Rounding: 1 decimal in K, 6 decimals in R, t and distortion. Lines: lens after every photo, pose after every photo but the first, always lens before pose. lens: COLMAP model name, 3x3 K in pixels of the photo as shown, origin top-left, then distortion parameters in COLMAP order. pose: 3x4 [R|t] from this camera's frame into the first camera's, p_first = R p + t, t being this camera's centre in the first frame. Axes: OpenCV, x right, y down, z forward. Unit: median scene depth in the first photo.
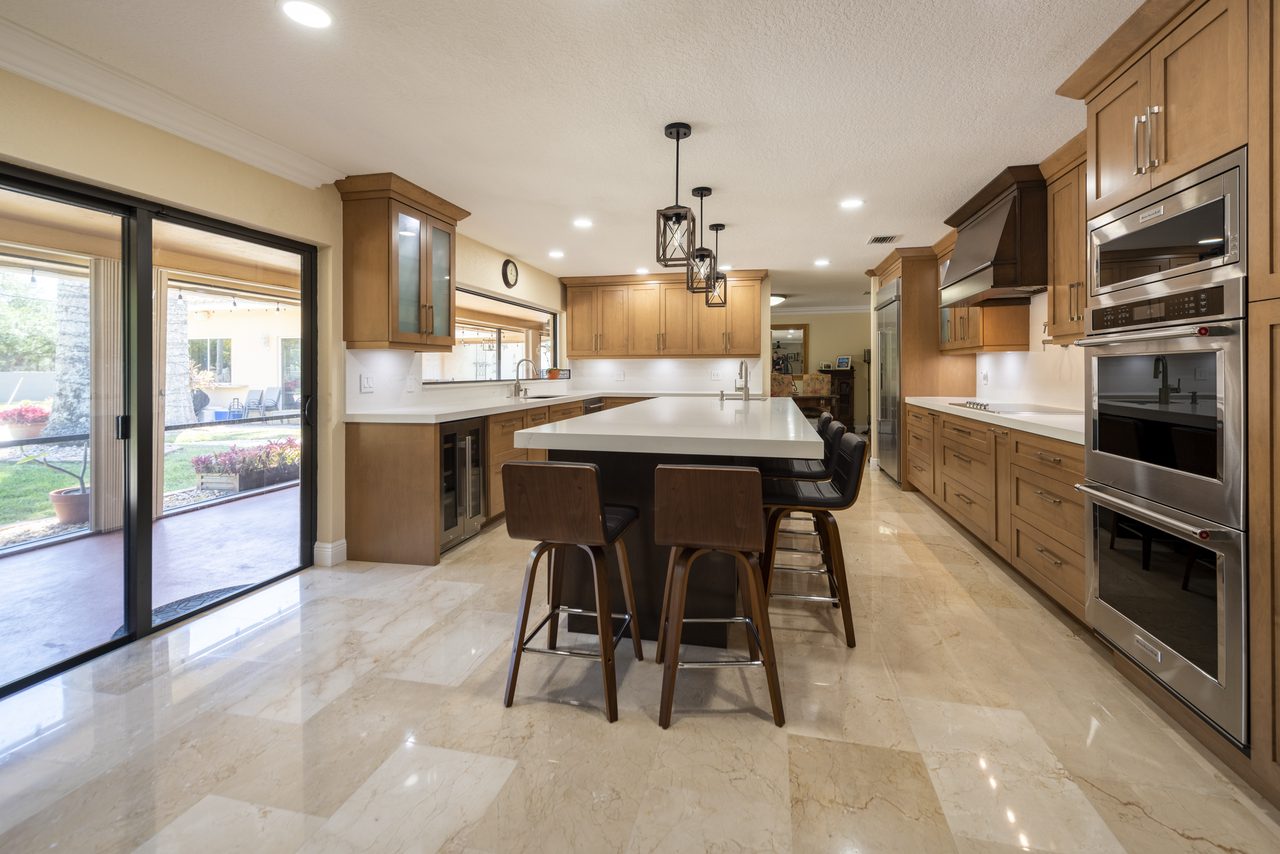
lens RADIAL K [[531.9, 0, 643.6], [0, 531.9, 372.8], [0, 0, 1]] dist [0.007558, -0.000210]
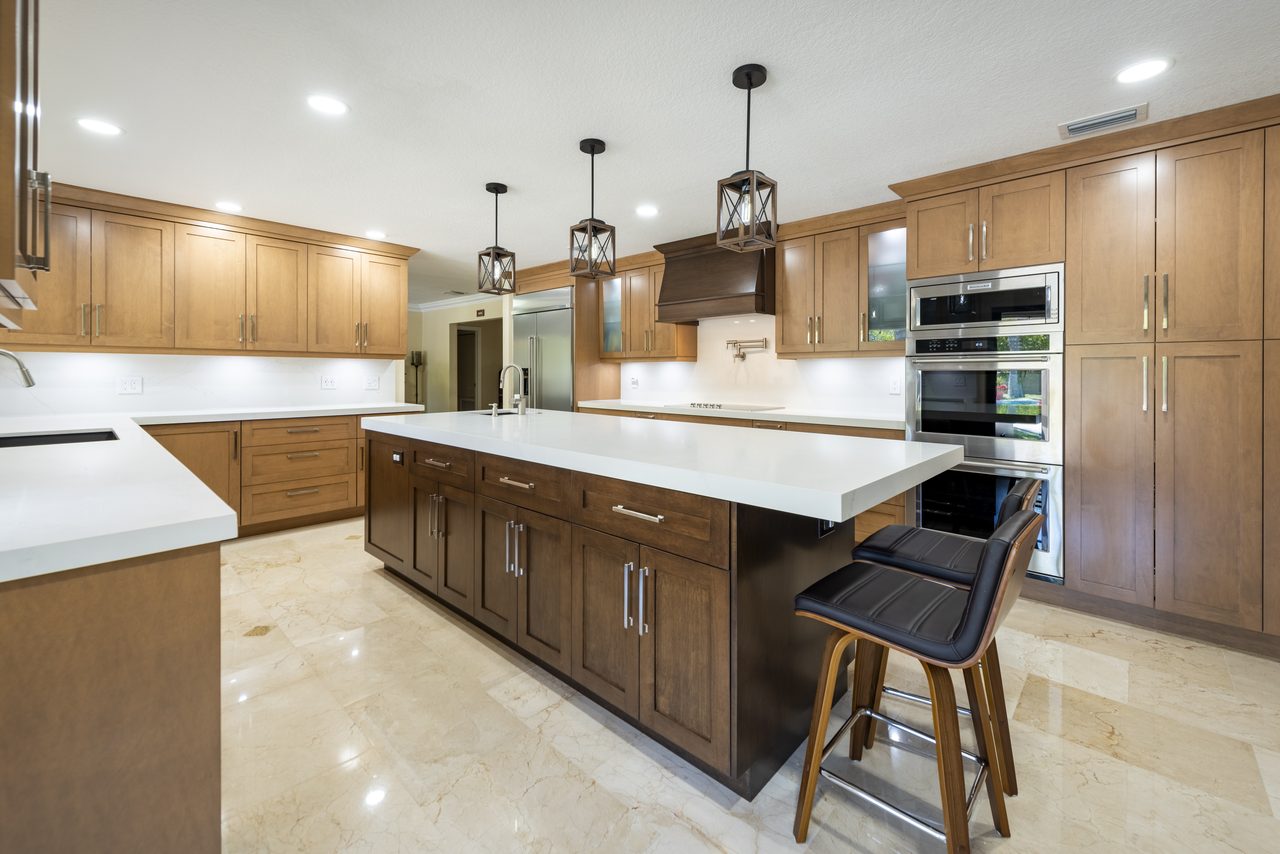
lens RADIAL K [[531.9, 0, 643.6], [0, 531.9, 372.8], [0, 0, 1]] dist [0.007558, -0.000210]
pose [[0.494038, 0.004901, 0.869426, -0.376975], [-0.001088, 0.999987, -0.005018, -0.006369], [-0.869440, 0.001534, 0.494037, 0.402123]]
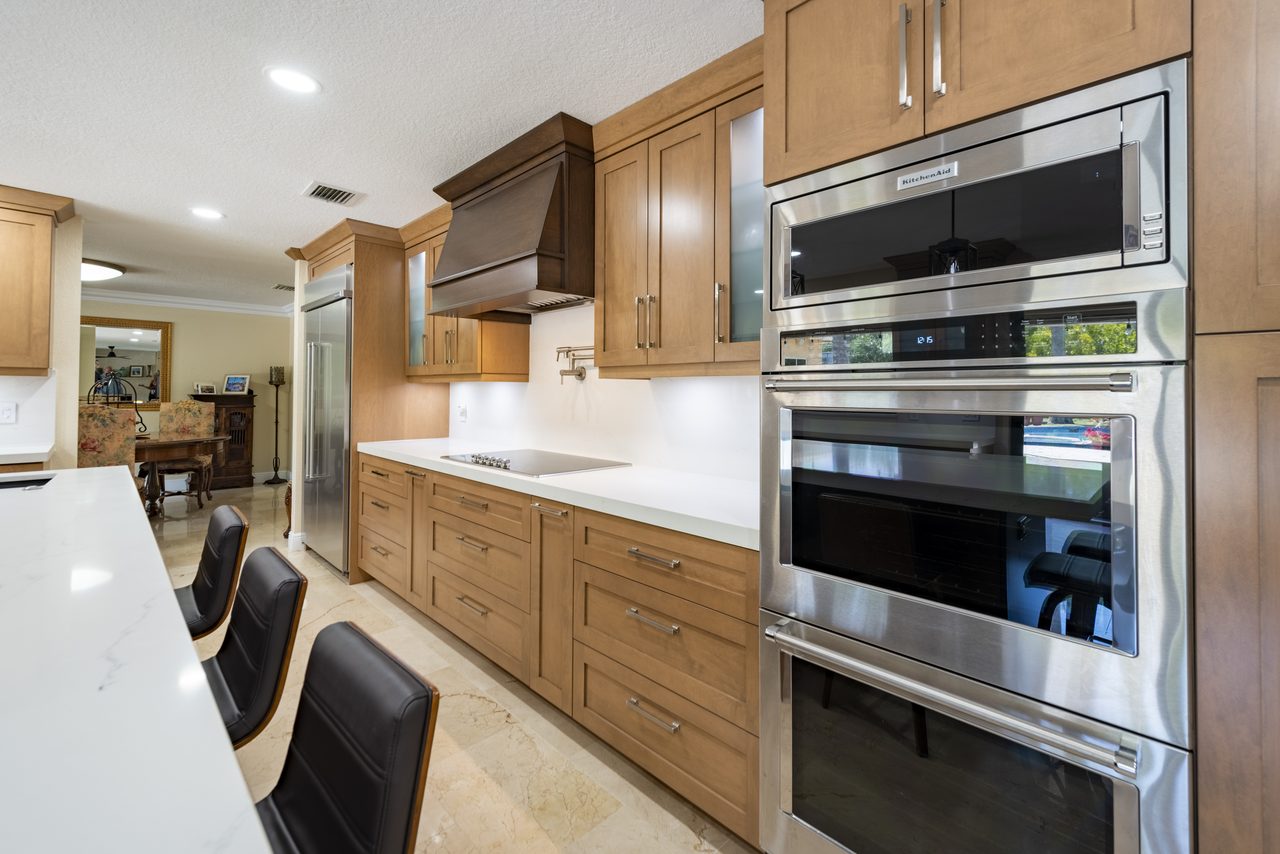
lens RADIAL K [[547.4, 0, 651.9], [0, 547.4, 385.0], [0, 0, 1]] dist [0.009246, -0.000178]
pose [[0.522551, 0.017621, 0.852426, 0.101406], [-0.006052, 0.999838, -0.016958, -0.019542], [-0.852586, 0.003703, 0.522573, 0.347566]]
